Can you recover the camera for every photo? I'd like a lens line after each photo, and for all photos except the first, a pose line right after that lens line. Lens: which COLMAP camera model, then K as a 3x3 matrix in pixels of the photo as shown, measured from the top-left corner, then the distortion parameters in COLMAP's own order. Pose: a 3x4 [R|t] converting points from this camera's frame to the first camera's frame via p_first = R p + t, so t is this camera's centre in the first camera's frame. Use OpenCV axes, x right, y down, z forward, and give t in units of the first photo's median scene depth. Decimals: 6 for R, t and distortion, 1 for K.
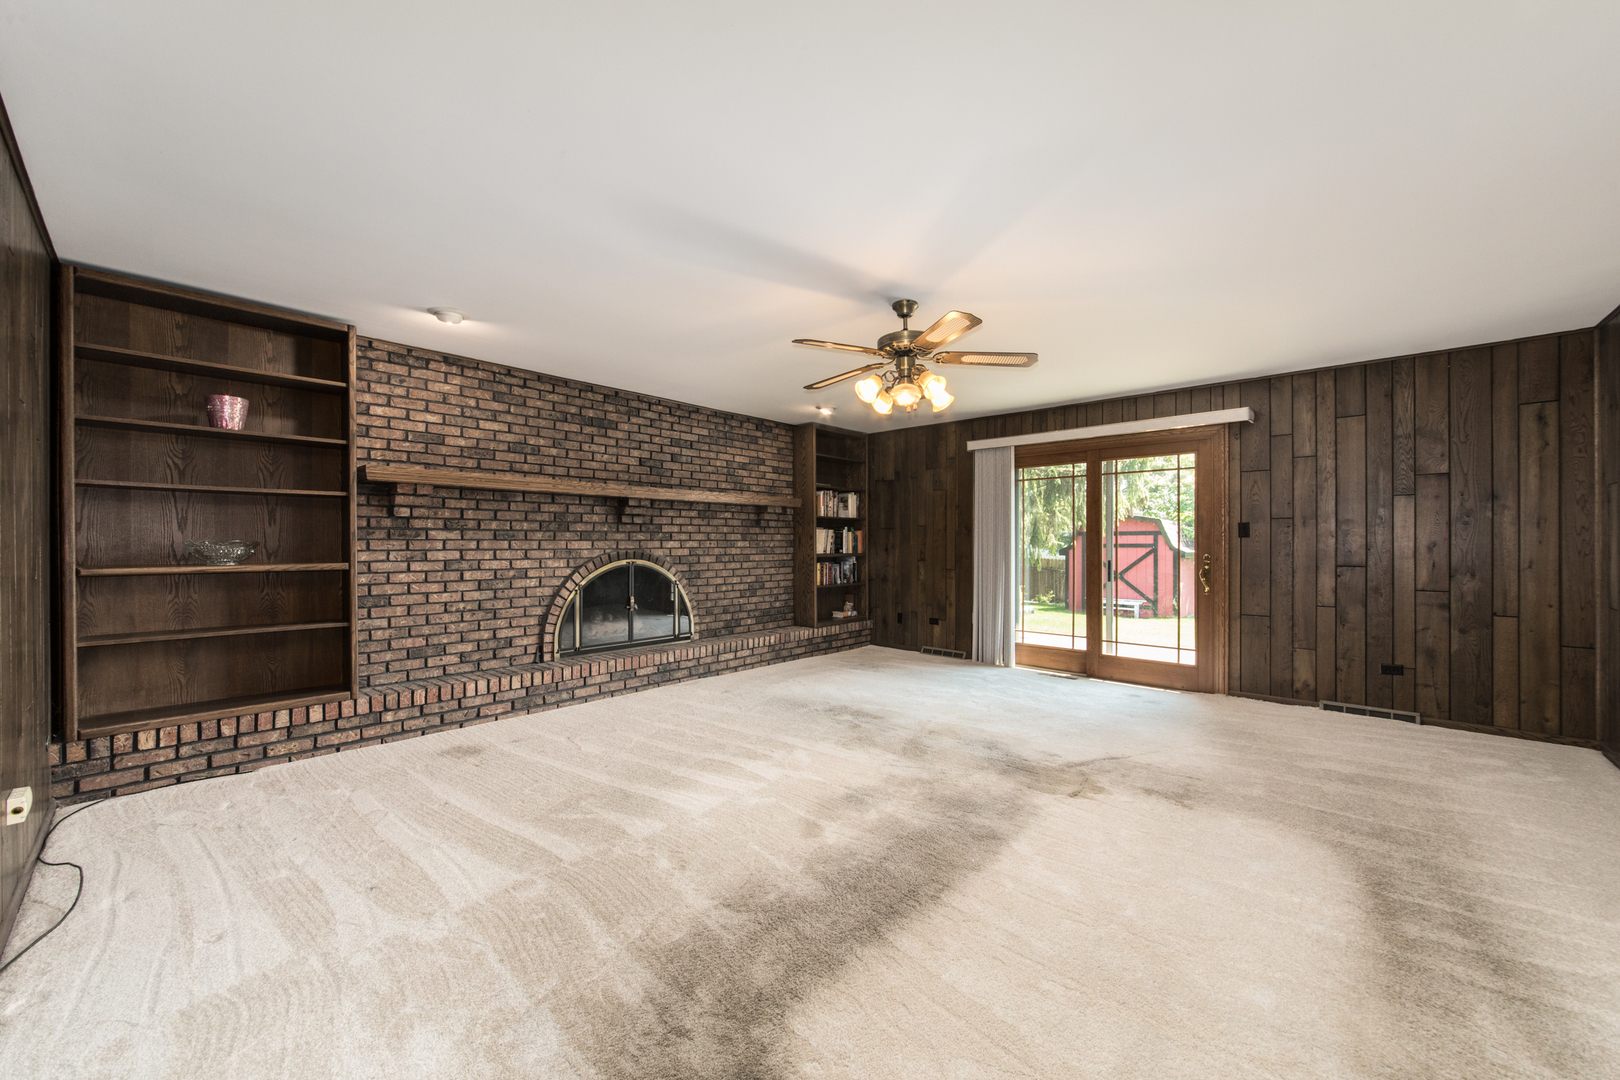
lens RADIAL K [[601.9, 0, 823.6], [0, 601.9, 546.5], [0, 0, 1]] dist [-0.013677, -0.001174]
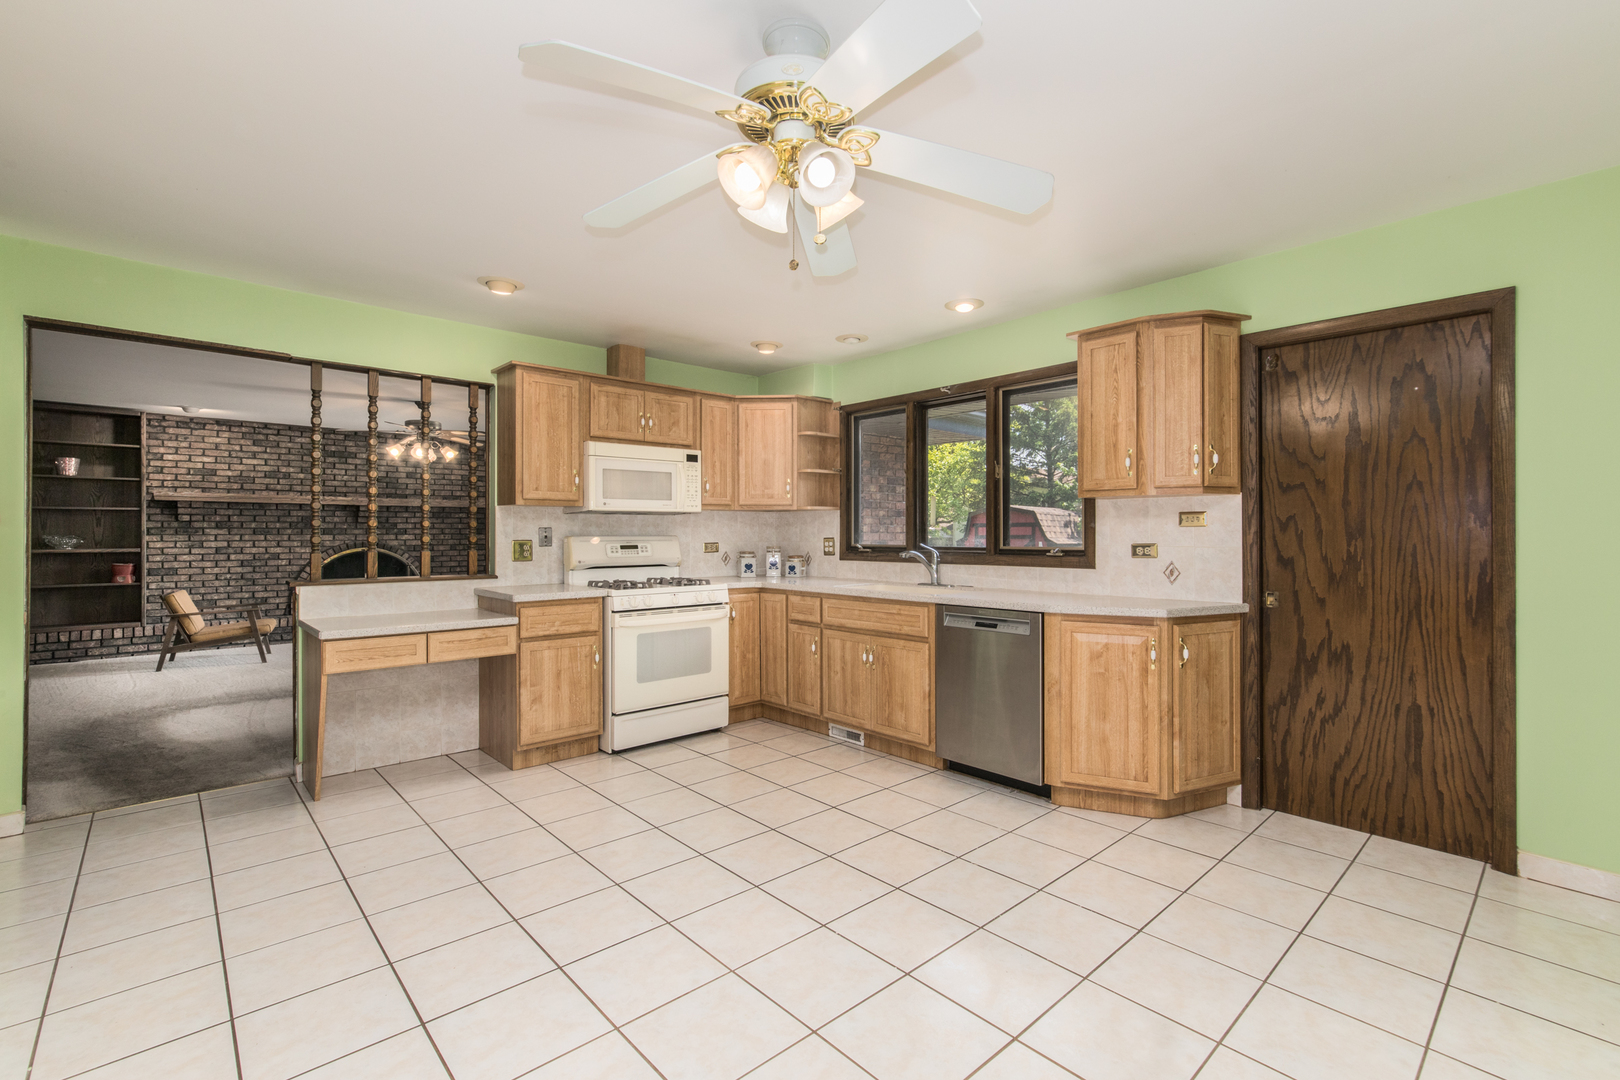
lens RADIAL K [[693.7, 0, 817.5], [0, 693.7, 531.5], [0, 0, 1]] dist [-0.002816, 0.002349]
pose [[0.995412, 0.002042, -0.095658, 1.074248], [-0.002545, 0.999984, -0.005143, -0.013107], [0.095646, 0.005363, 0.995401, -0.651122]]
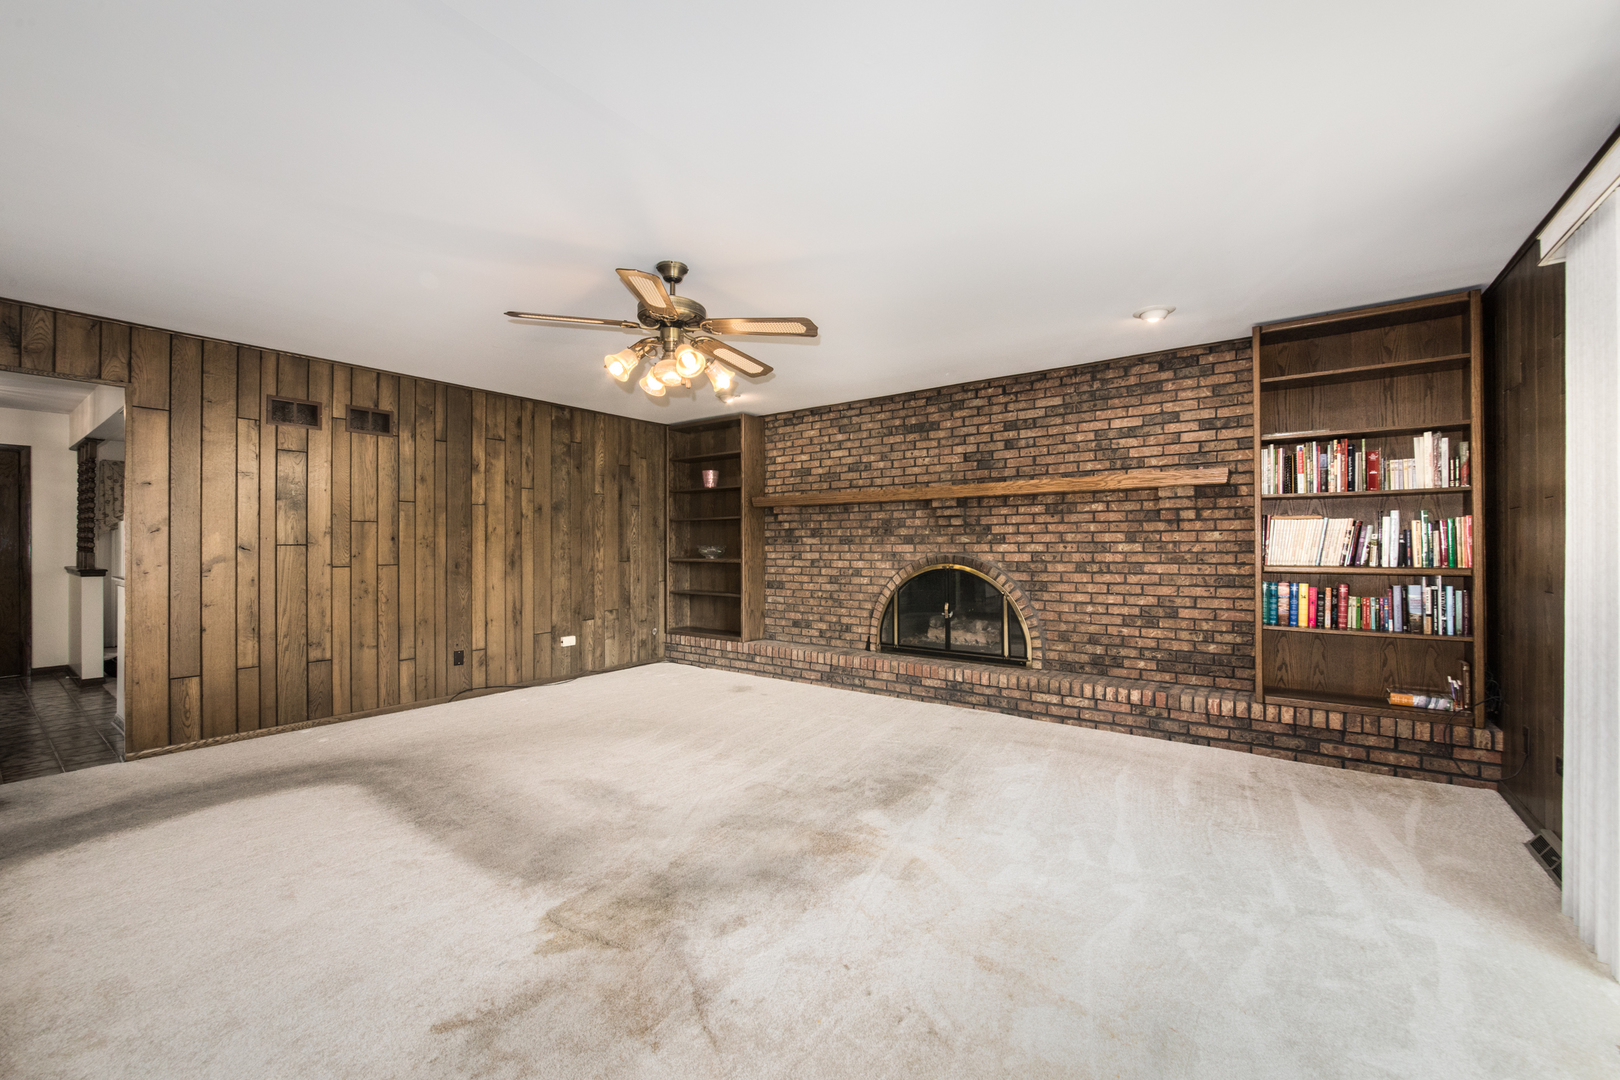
lens RADIAL K [[649.9, 0, 816.1], [0, 649.9, 544.8], [0, 0, 1]] dist [0.001554, -0.000092]
pose [[0.091471, 0.001198, -0.995807, 0.789533], [0.000579, 0.999999, 0.001256, -0.011323], [0.995808, -0.000692, 0.091471, 0.816115]]
